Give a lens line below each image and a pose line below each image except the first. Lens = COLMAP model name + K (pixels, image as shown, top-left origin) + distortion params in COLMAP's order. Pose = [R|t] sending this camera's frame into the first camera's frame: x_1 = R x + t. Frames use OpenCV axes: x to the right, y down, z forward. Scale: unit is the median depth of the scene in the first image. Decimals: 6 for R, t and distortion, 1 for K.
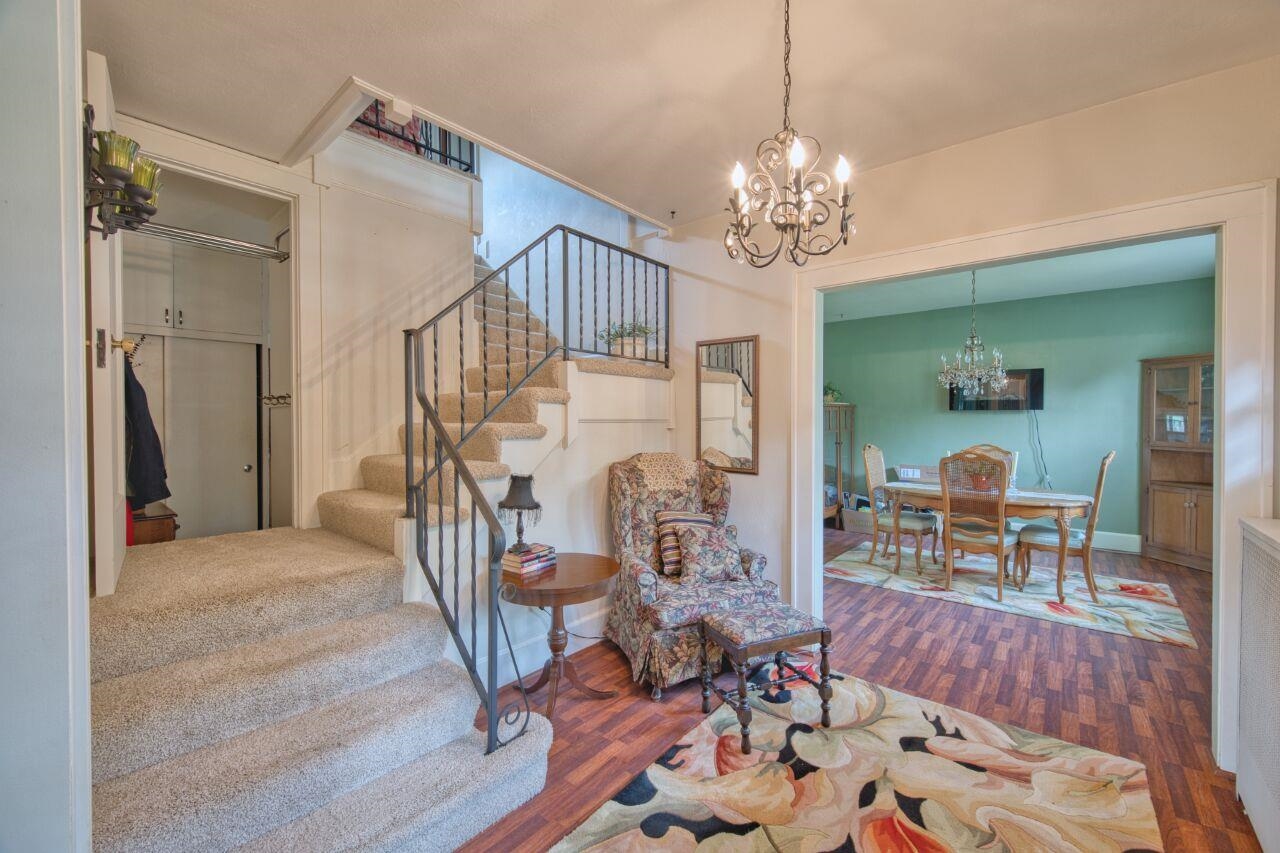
lens RADIAL K [[516.4, 0, 634.8], [0, 516.4, 428.1], [0, 0, 1]] dist [-0.014538, -0.001213]
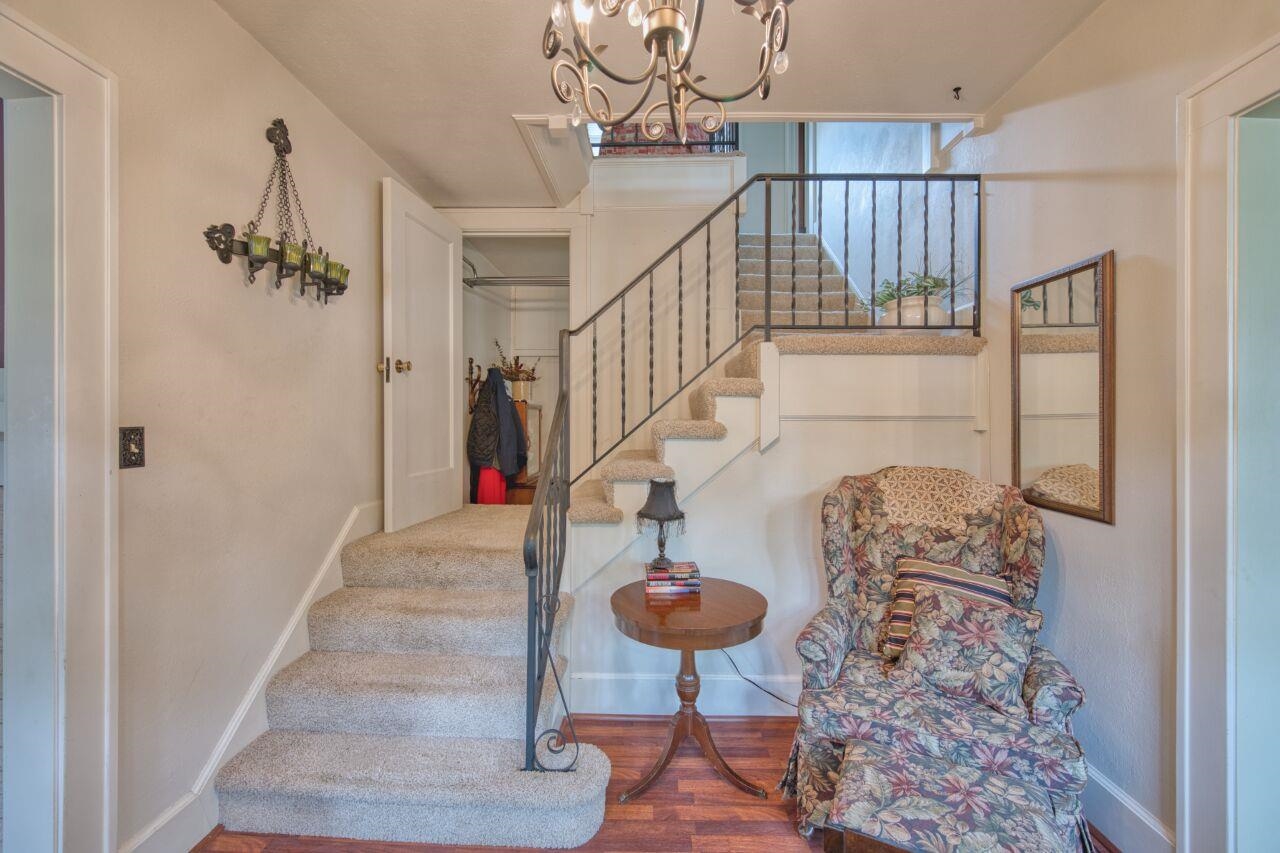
lens RADIAL K [[516.4, 0, 641.6], [0, 516.4, 417.0], [0, 0, 1]] dist [-0.014538, -0.001213]
pose [[0.637246, 0.000884, -0.770660, 0.364910], [-0.014261, 0.999842, -0.010646, -0.004257], [0.770528, 0.017774, 0.637158, 0.354655]]
